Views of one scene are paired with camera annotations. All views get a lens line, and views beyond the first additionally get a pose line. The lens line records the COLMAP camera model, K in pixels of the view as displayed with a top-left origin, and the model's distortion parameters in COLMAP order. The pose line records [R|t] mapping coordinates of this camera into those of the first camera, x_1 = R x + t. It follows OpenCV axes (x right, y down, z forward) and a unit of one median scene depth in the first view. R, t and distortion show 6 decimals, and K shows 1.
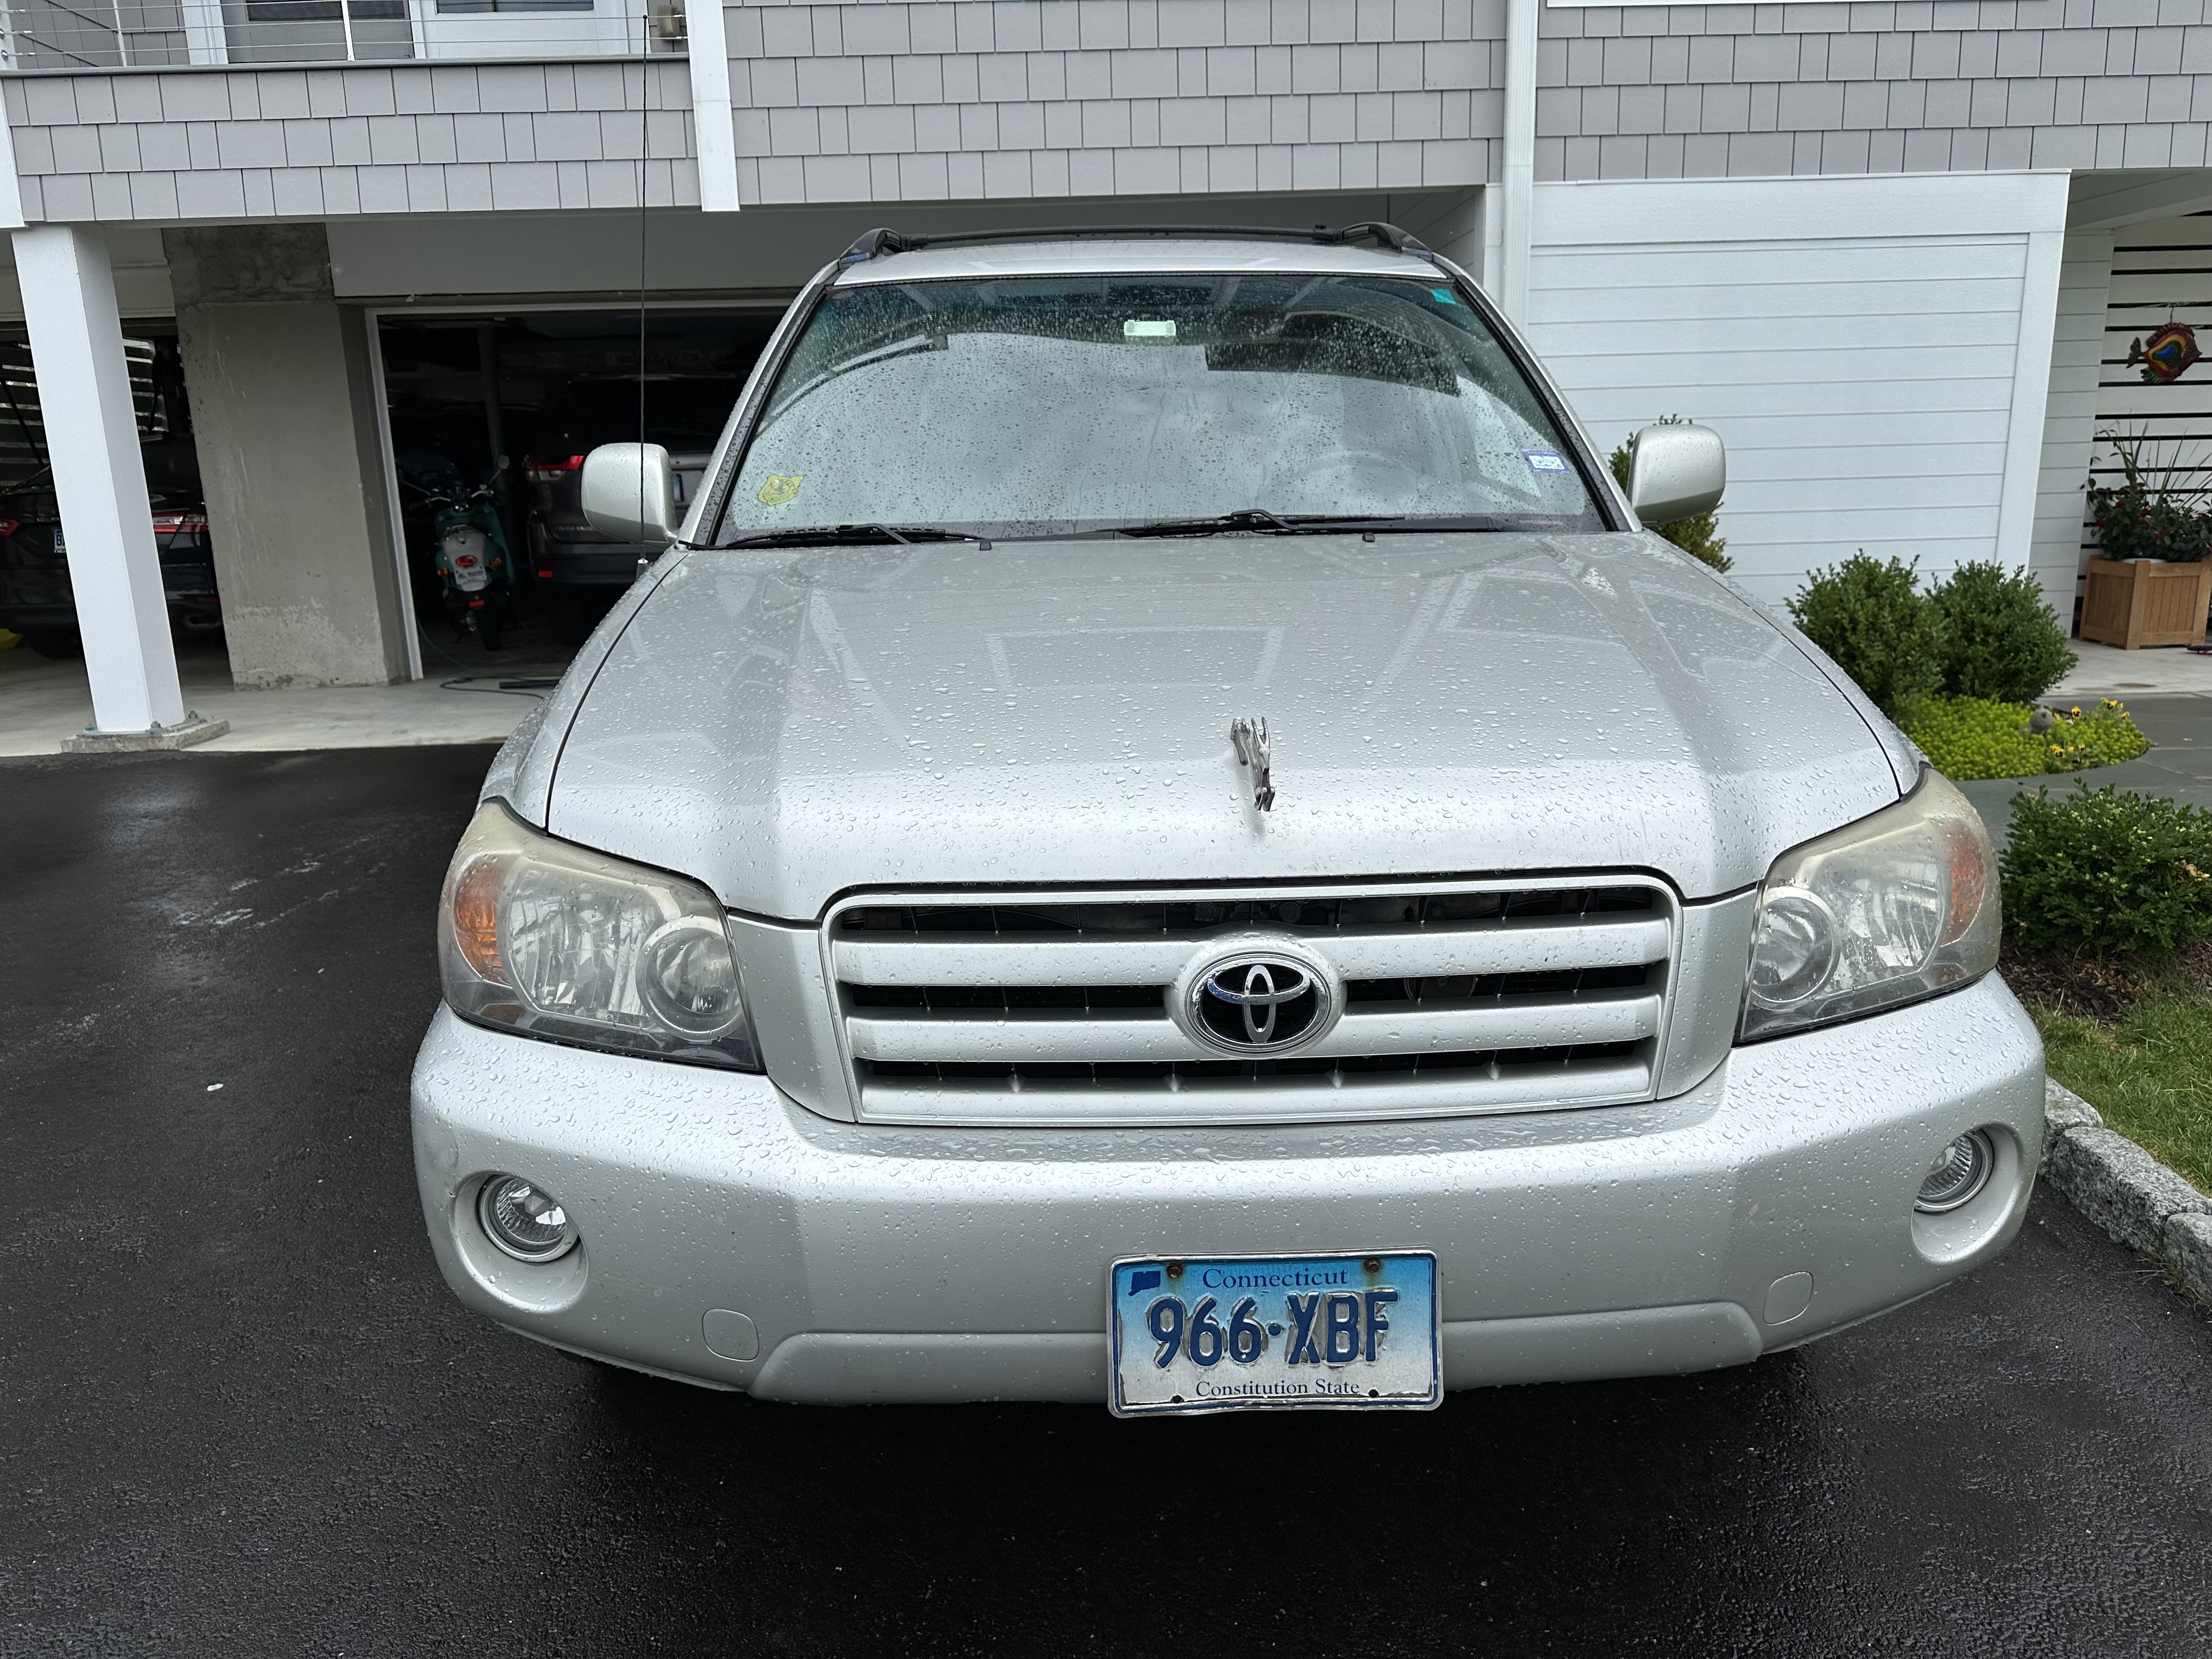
lens RADIAL K [[1605.8, 0, 1106.0], [0, 1605.8, 829.5], [0, 0, 1]] dist [0.001438, -0.003535]
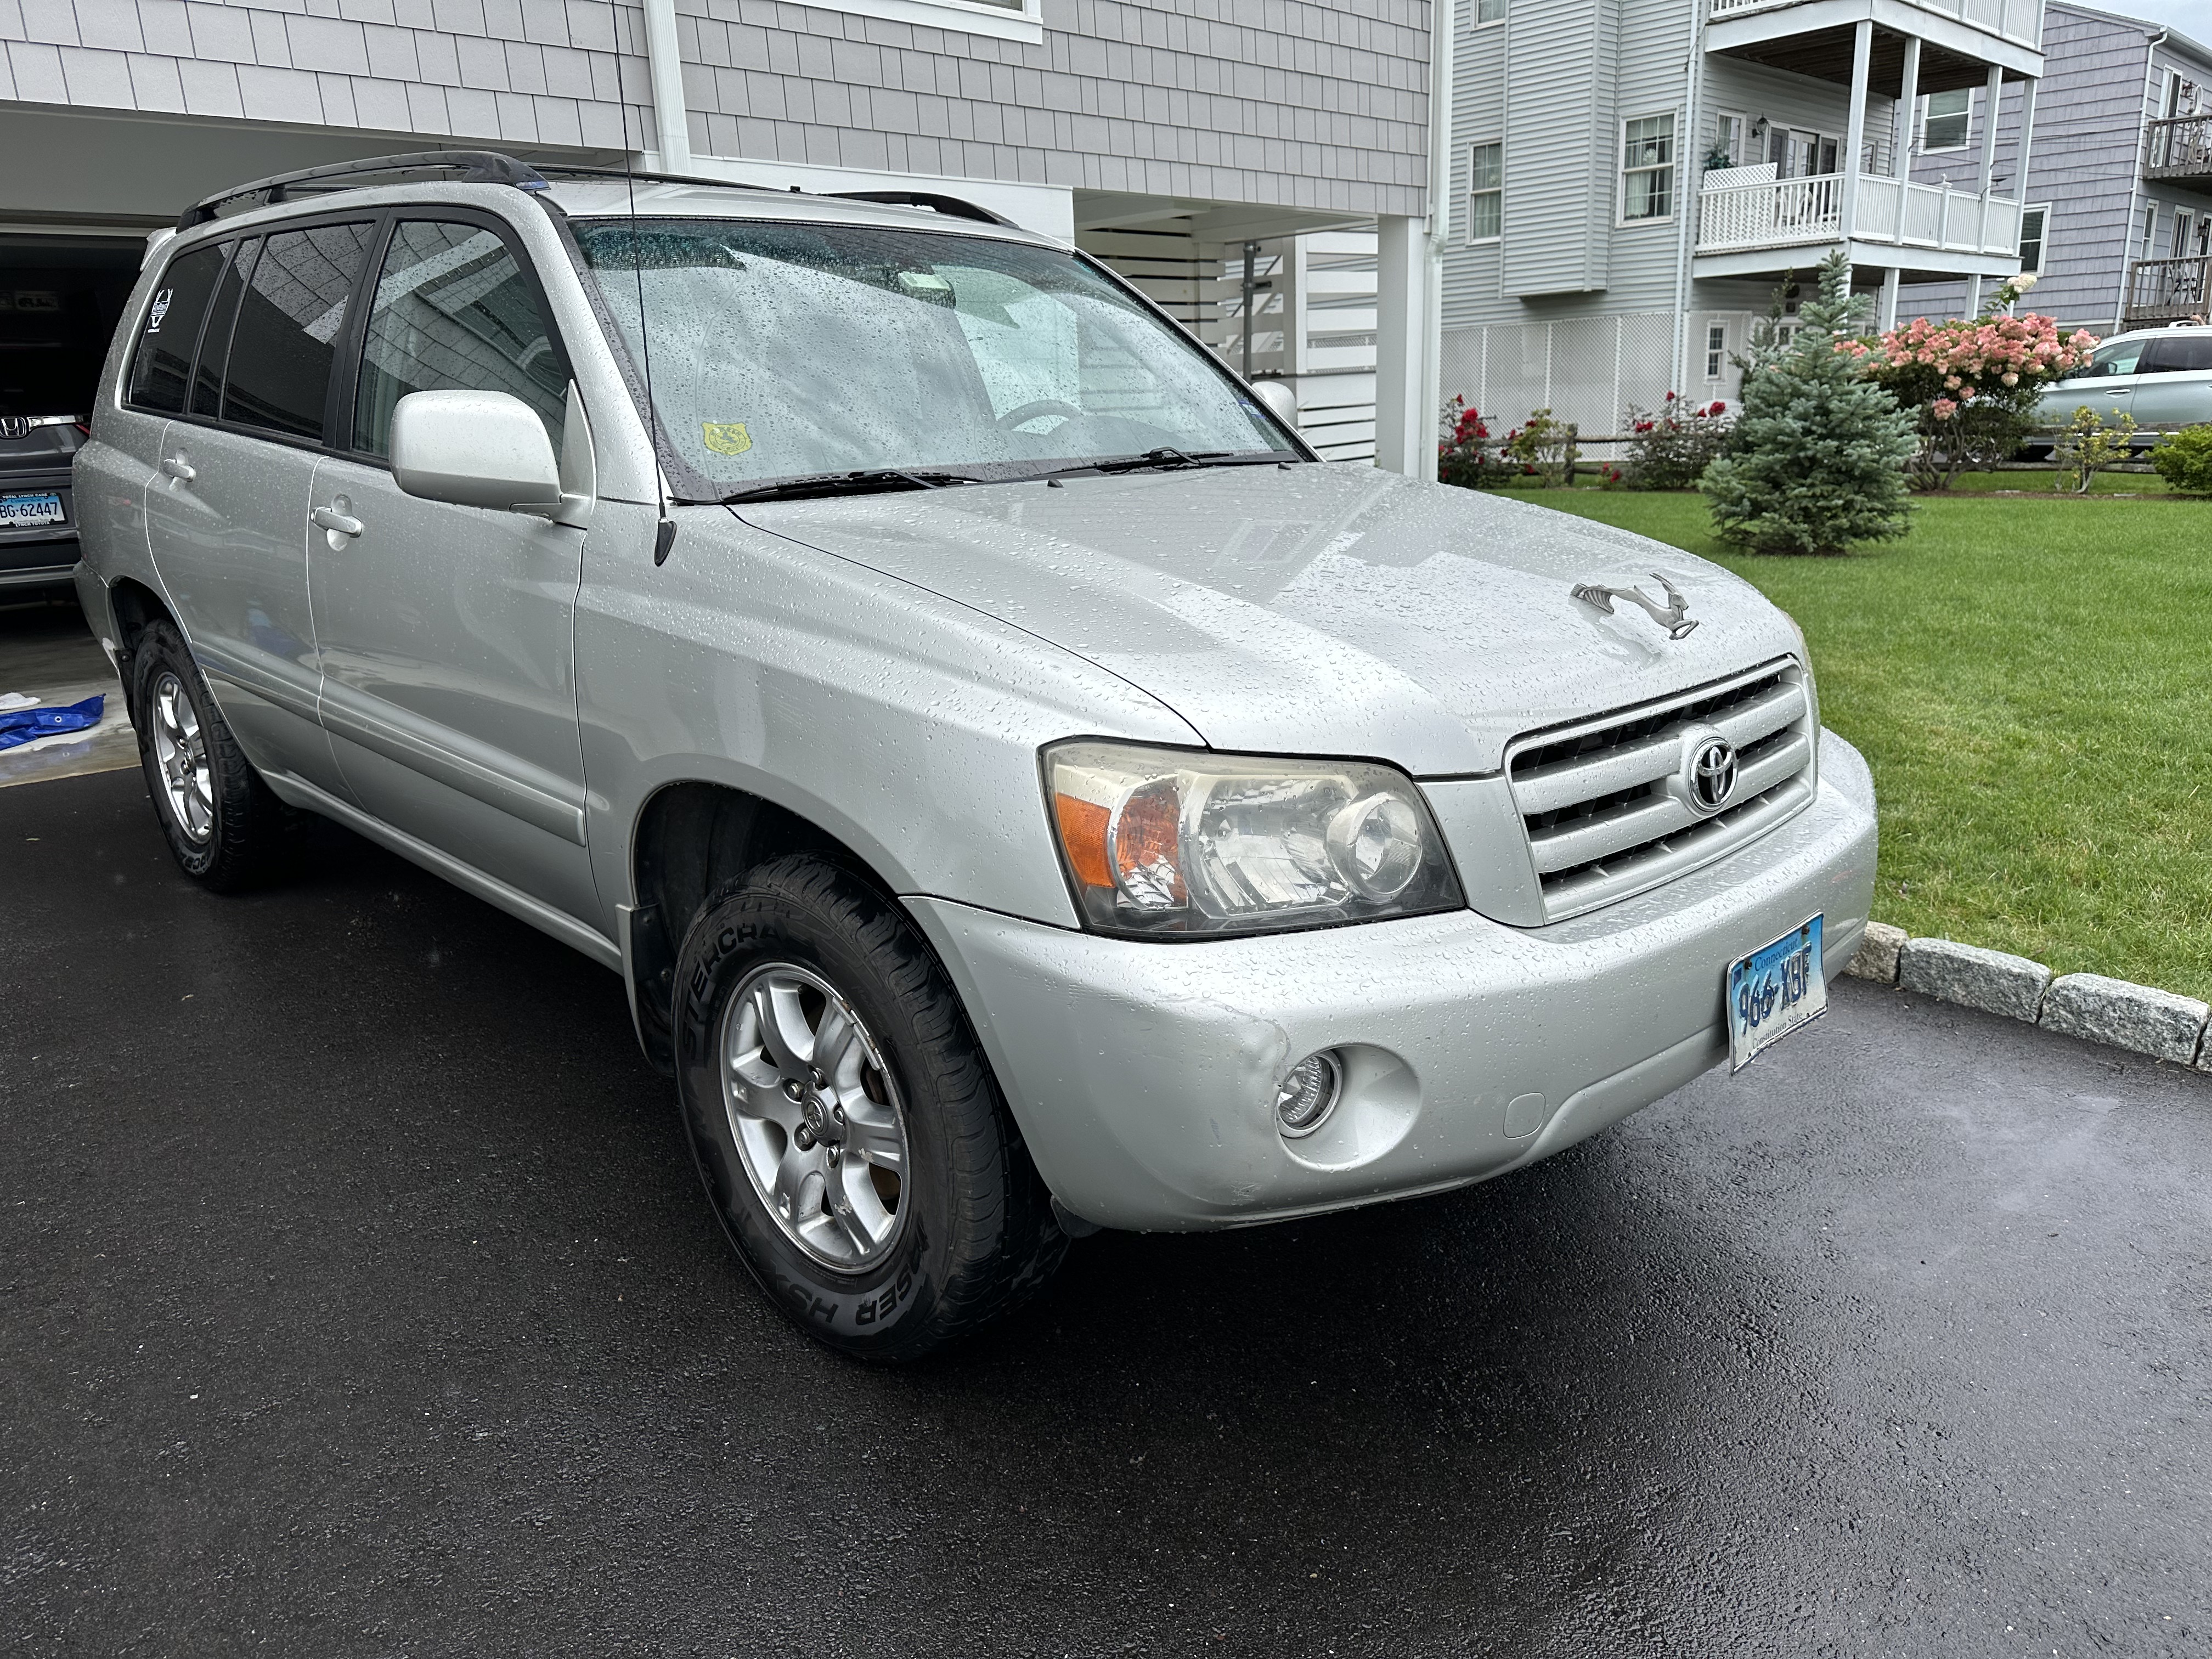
lens RADIAL K [[1551.9, 0, 1117.9], [0, 1551.9, 900.4], [0, 0, 1]] dist [0.013621, -0.001692]
pose [[0.738729, -0.206415, 0.641617, -0.707998], [0.169341, 0.978256, 0.119744, -0.021130], [-0.652383, 0.020194, 0.757621, 0.186365]]
